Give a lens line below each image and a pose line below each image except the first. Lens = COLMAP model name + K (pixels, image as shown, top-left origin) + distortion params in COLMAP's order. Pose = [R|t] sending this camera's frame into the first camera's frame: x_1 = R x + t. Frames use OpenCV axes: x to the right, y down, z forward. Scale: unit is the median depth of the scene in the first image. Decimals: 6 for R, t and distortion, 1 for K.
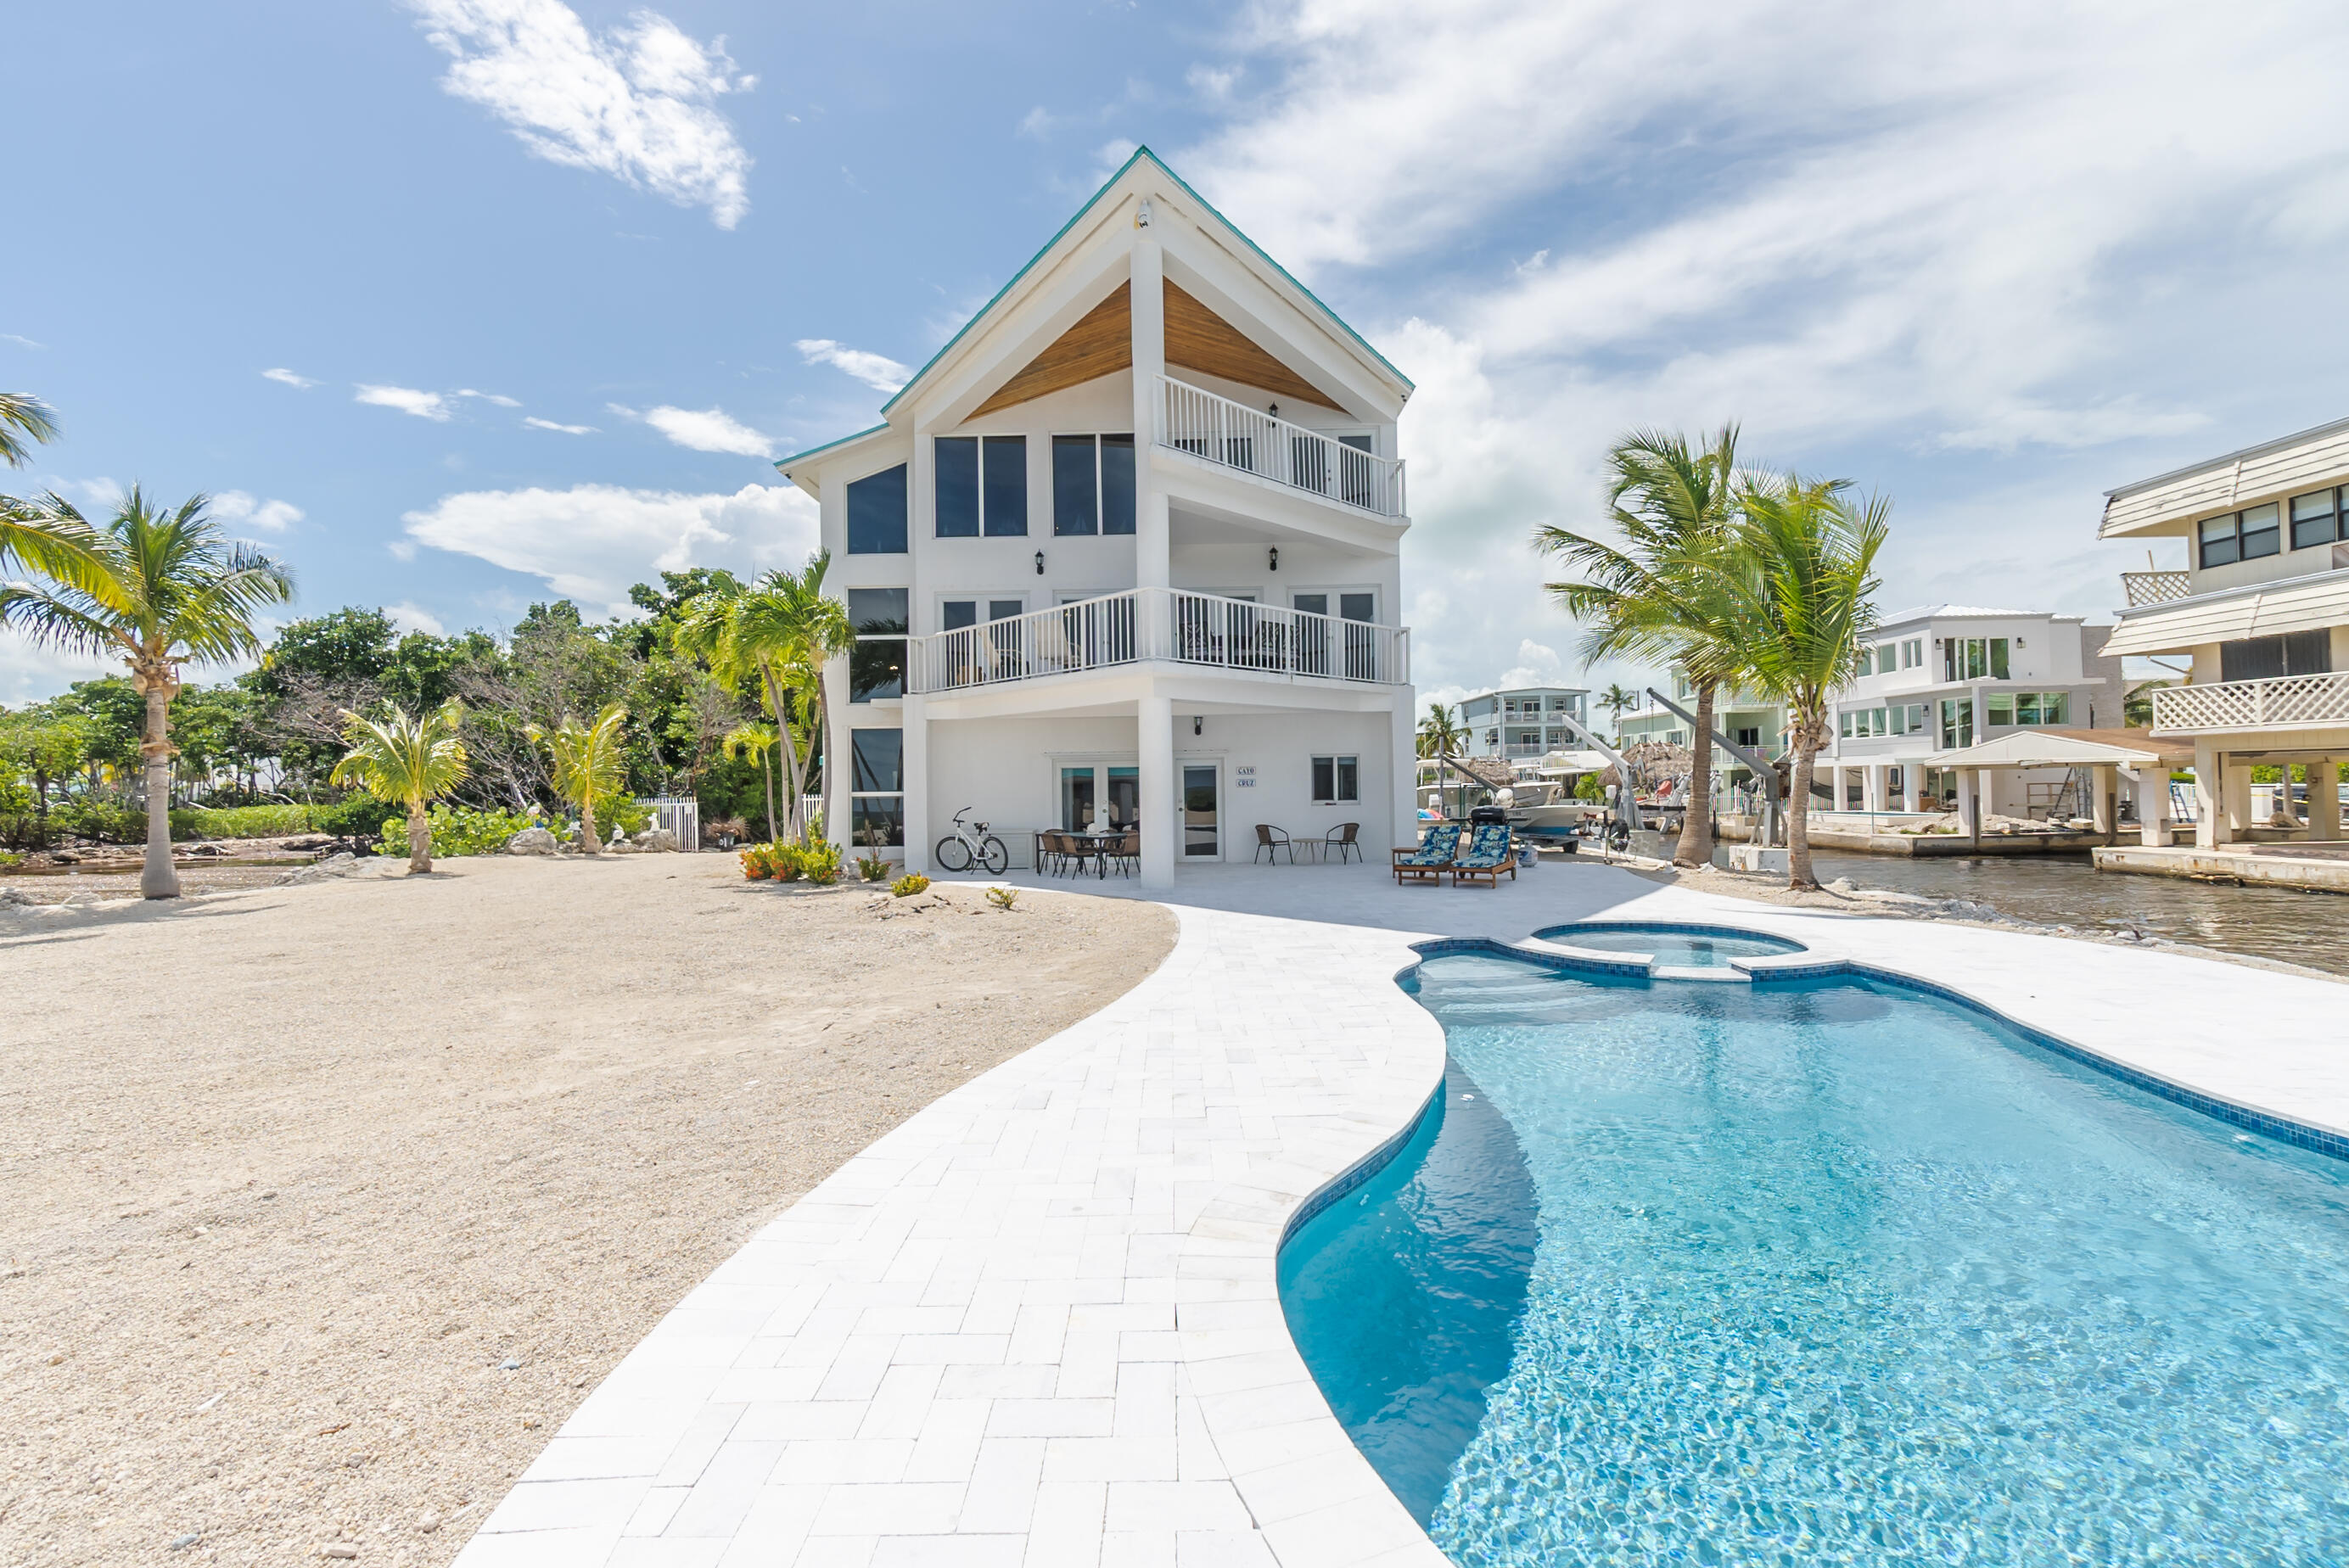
lens RADIAL K [[1009.7, 0, 1174.5], [0, 1009.7, 784.0], [0, 0, 1]] dist [0.031270, -0.000096]
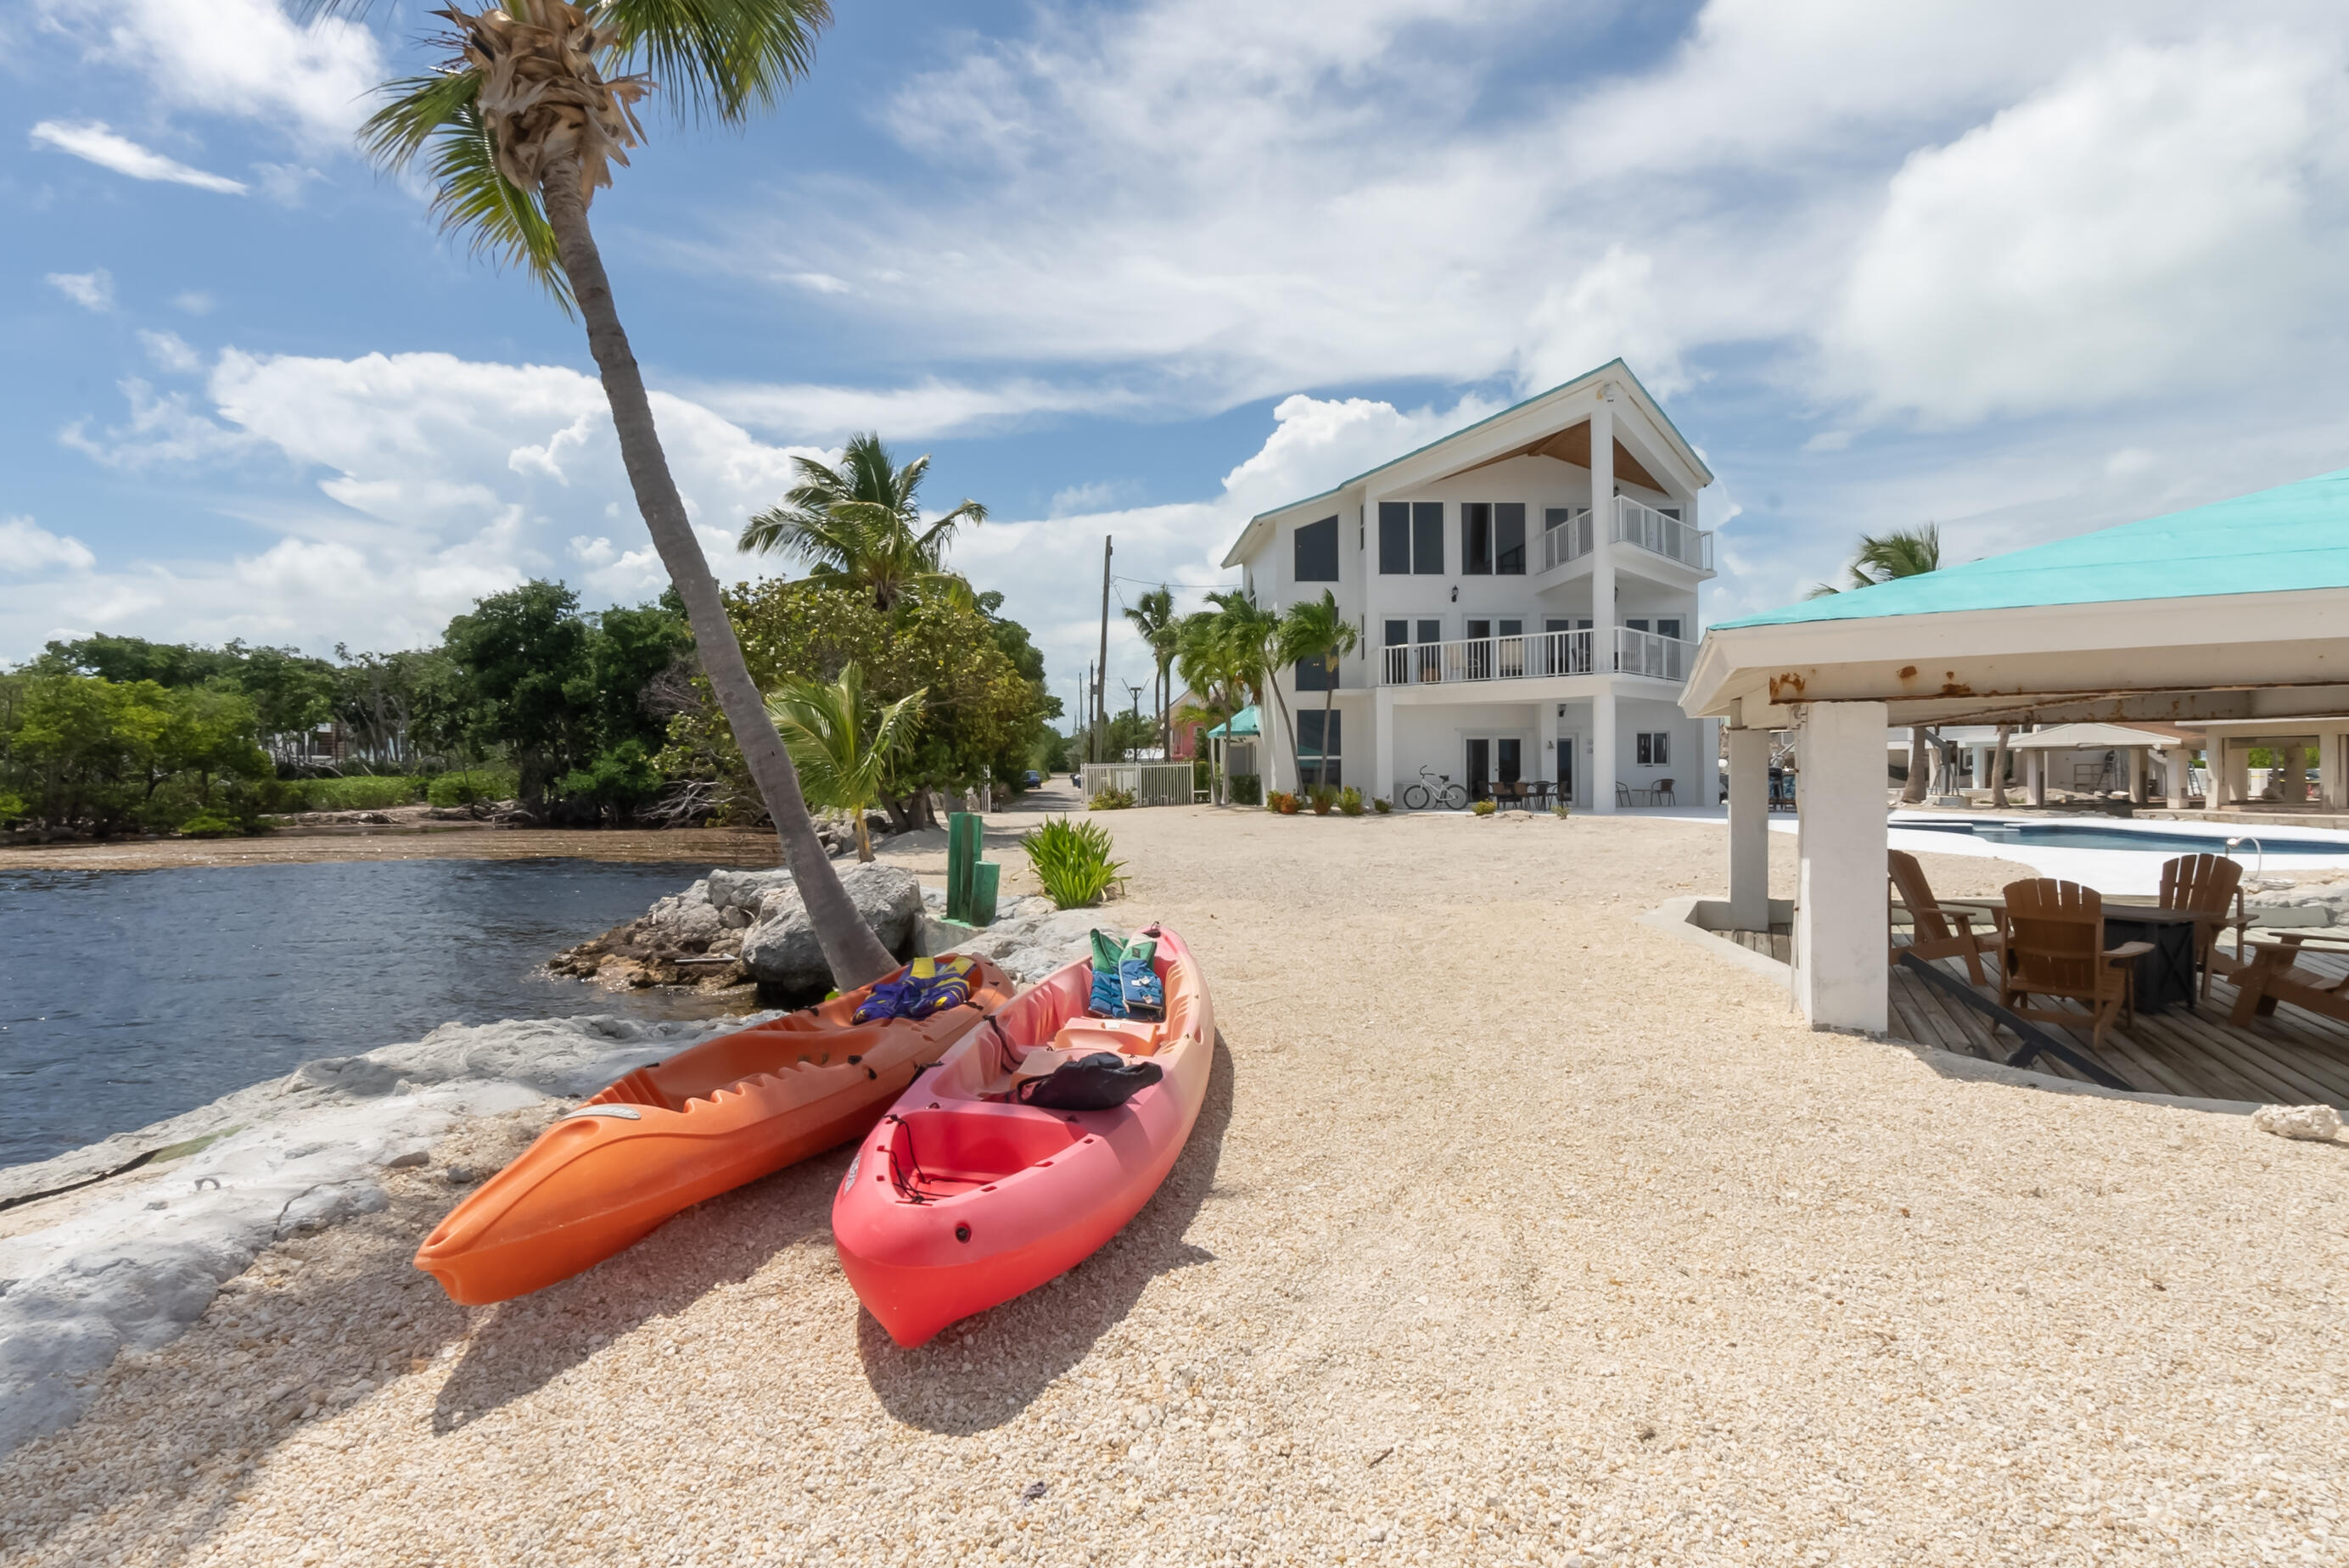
lens RADIAL K [[1185.1, 0, 1174.5], [0, 1185.1, 784.0], [0, 0, 1]] dist [0.003849, 0.000993]
pose [[0.998097, 0.009724, 0.060885, -0.610387], [-0.010791, 0.999794, 0.017213, 0.023242], [-0.060705, -0.017837, 0.997996, -0.626439]]
